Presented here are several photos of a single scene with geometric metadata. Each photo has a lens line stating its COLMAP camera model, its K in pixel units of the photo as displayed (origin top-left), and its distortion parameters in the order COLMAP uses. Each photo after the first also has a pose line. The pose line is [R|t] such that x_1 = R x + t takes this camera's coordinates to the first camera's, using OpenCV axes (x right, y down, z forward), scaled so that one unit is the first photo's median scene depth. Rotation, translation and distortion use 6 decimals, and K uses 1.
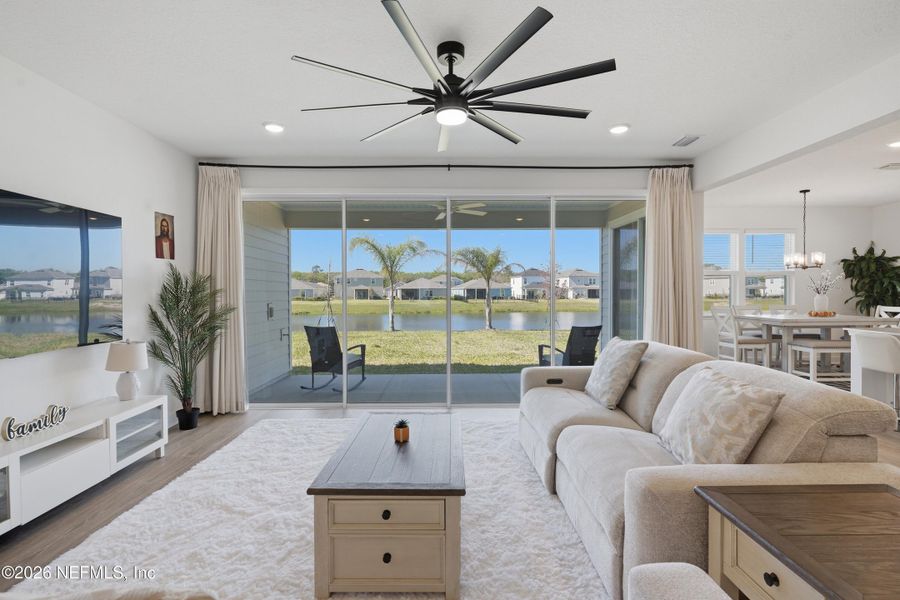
lens RADIAL K [[429.5, 0, 432.5], [0, 429.5, 288.4], [0, 0, 1]] dist [-0.006147, 0.003256]
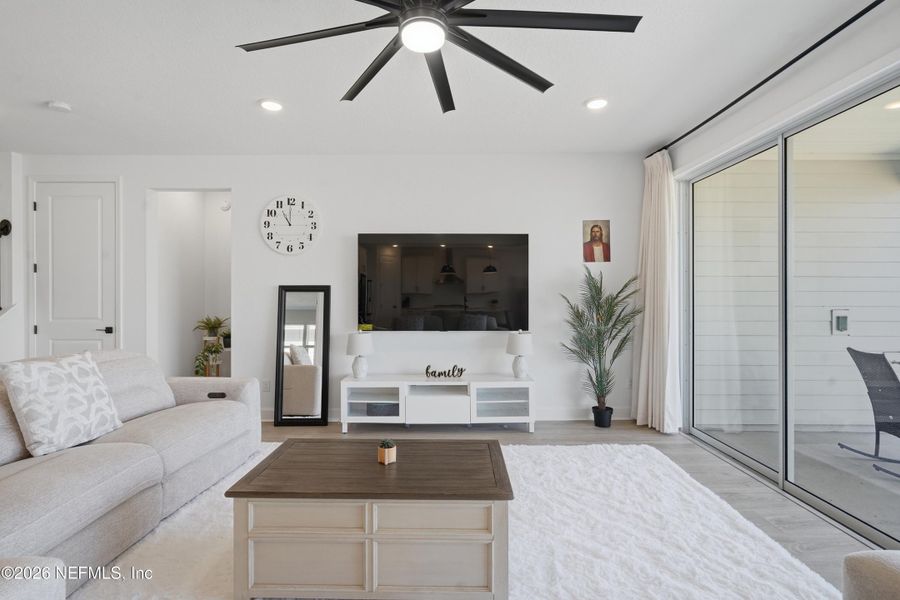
lens RADIAL K [[429.5, 0, 452.5], [0, 429.5, 292.6], [0, 0, 1]] dist [-0.006147, 0.003256]
pose [[0.022806, -0.004936, -0.999728, 0.437927], [0.009016, 0.999948, -0.004731, 0.009204], [0.999699, -0.008906, 0.022849, 0.609574]]
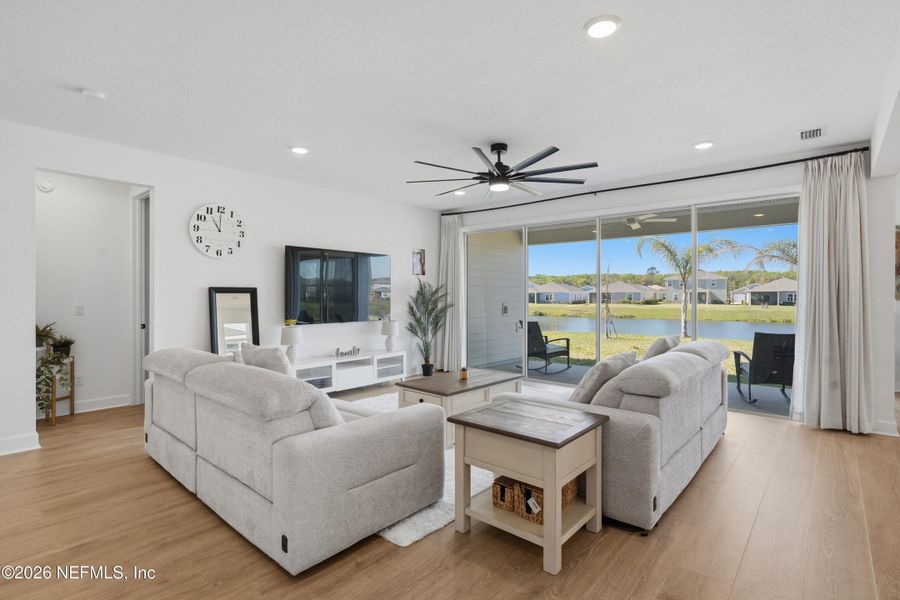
lens RADIAL K [[429.5, 0, 445.2], [0, 429.5, 295.2], [0, 0, 1]] dist [-0.006147, 0.003256]
pose [[0.755294, 0.002281, -0.655382, 0.572338], [0.003072, 0.999971, 0.007022, -0.001395], [0.655379, -0.007317, 0.755265, -0.221656]]
